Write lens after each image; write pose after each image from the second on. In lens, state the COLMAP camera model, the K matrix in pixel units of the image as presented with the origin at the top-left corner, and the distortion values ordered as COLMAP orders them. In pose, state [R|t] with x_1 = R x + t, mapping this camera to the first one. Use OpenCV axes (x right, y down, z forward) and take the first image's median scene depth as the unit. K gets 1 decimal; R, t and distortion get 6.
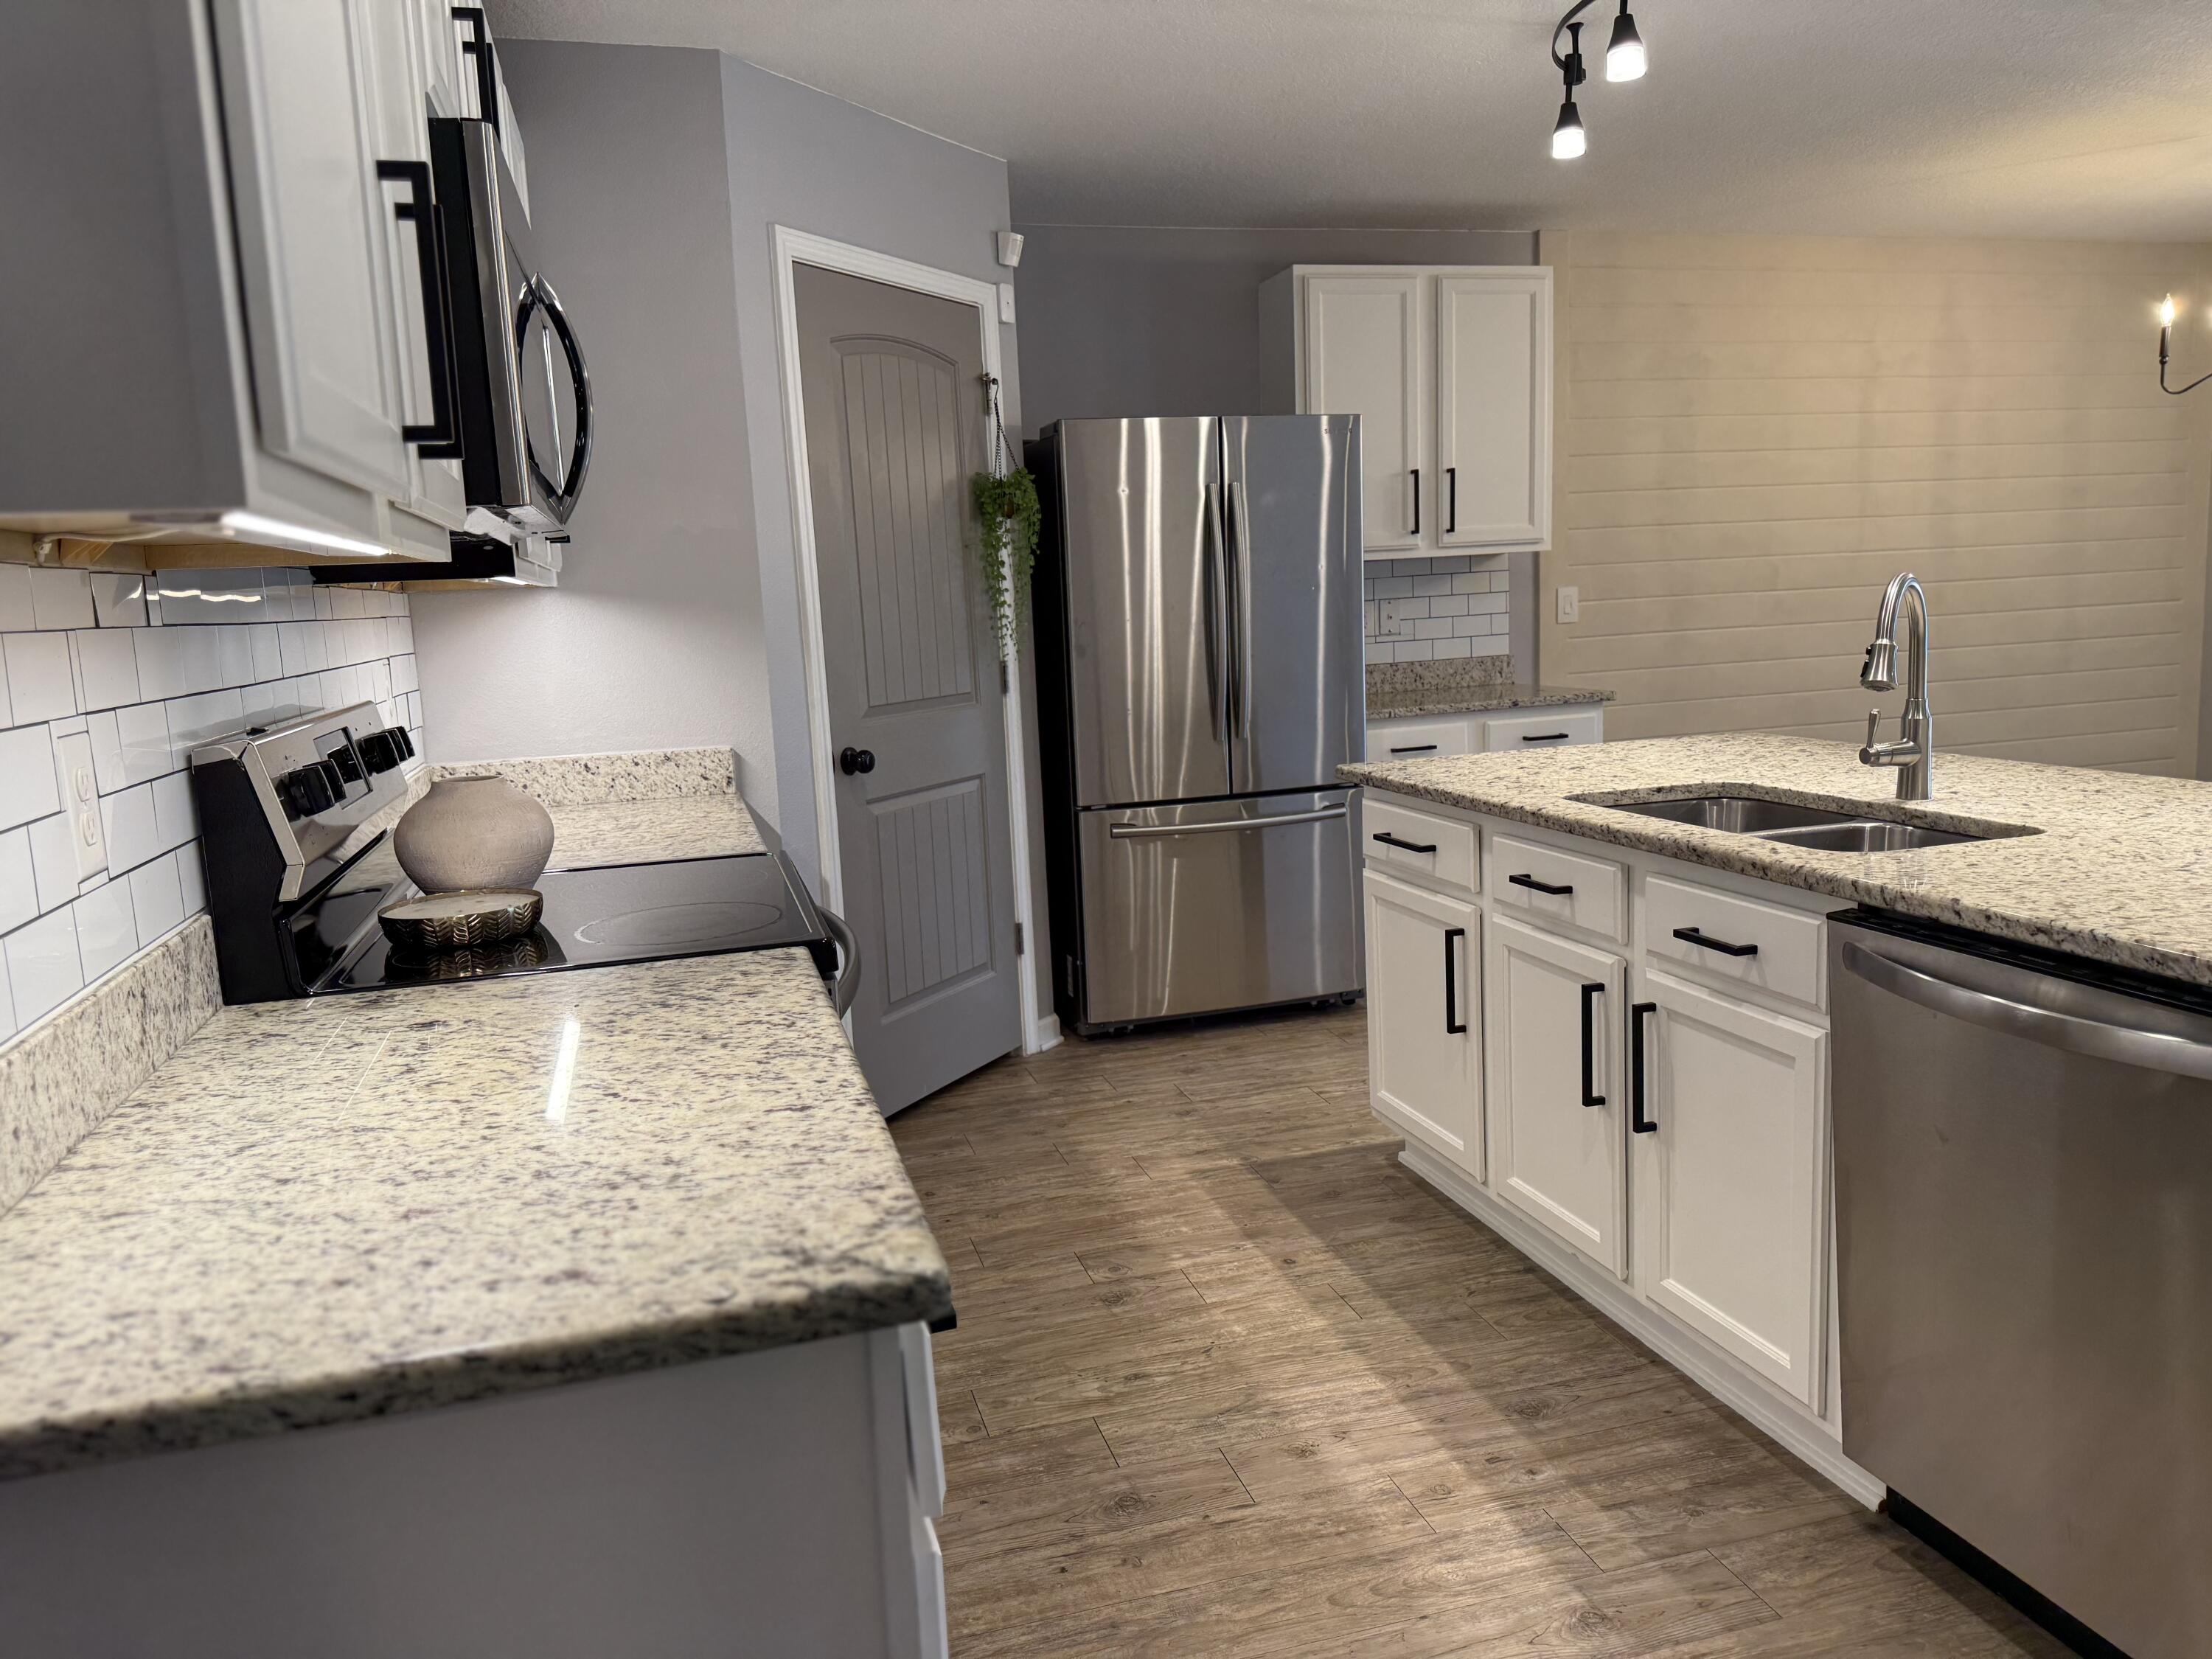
lens RADIAL K [[1594.2, 0, 1111.4], [0, 1594.2, 797.7], [0, 0, 1]] dist [0.210072, -0.124674]
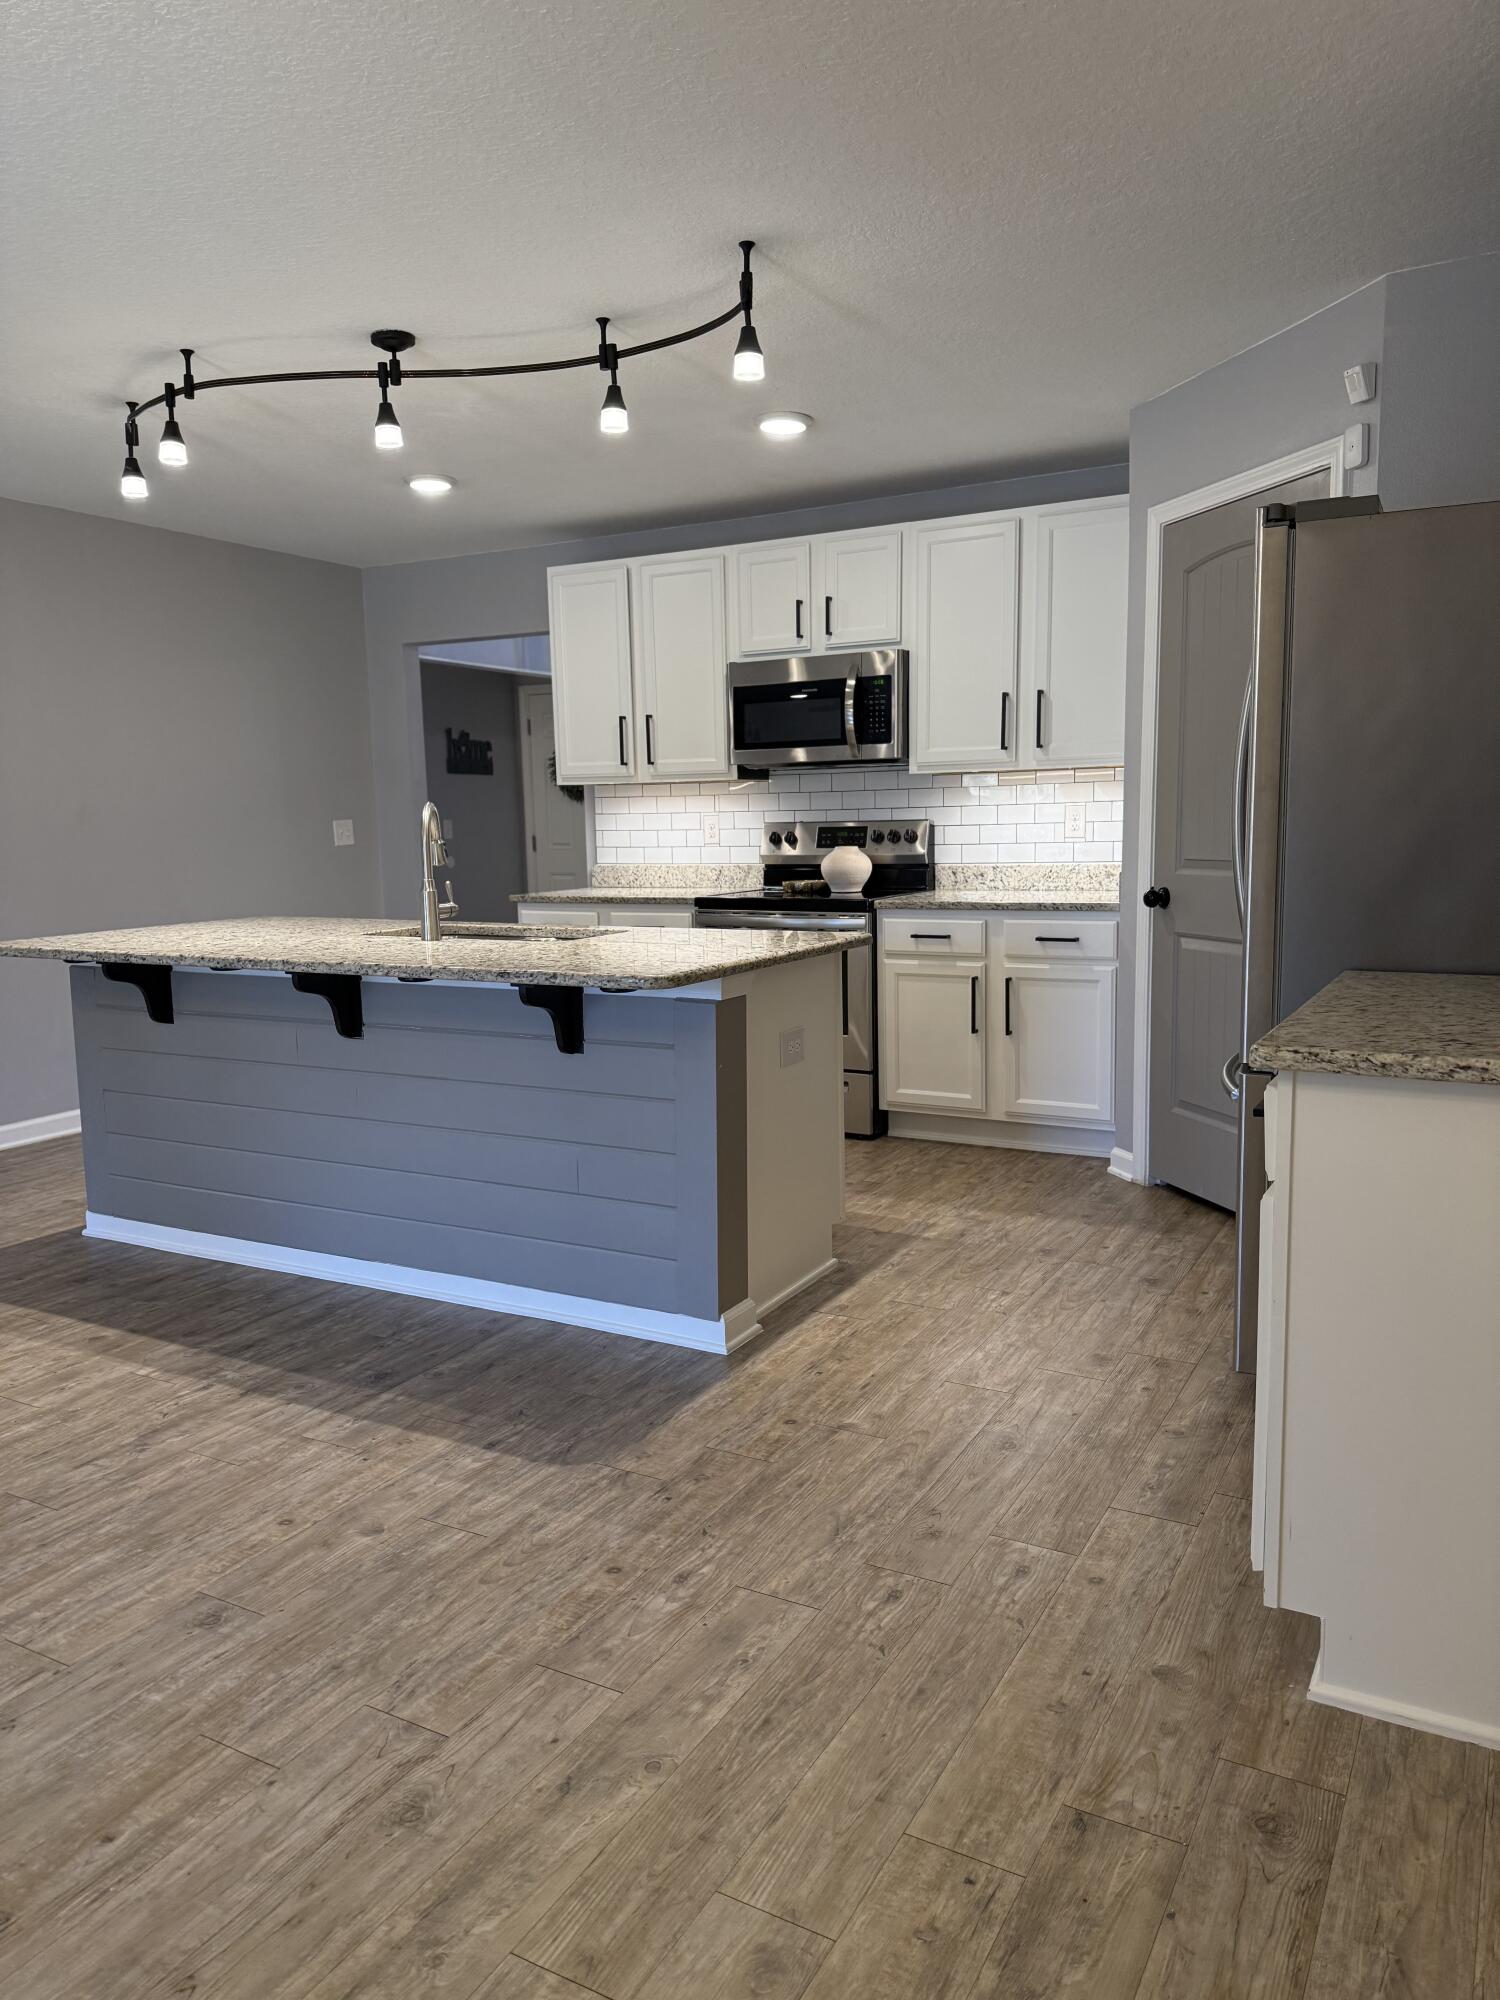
lens RADIAL K [[1398.4, 0, 737.0], [0, 1398.4, 988.2], [0, 0, 1]] dist [0.114300, -0.110896]
pose [[-0.717861, 0.142074, -0.681535, 0.777748], [-0.043090, 0.968011, 0.247180, -0.195014], [0.694852, 0.206808, -0.688775, 1.387299]]
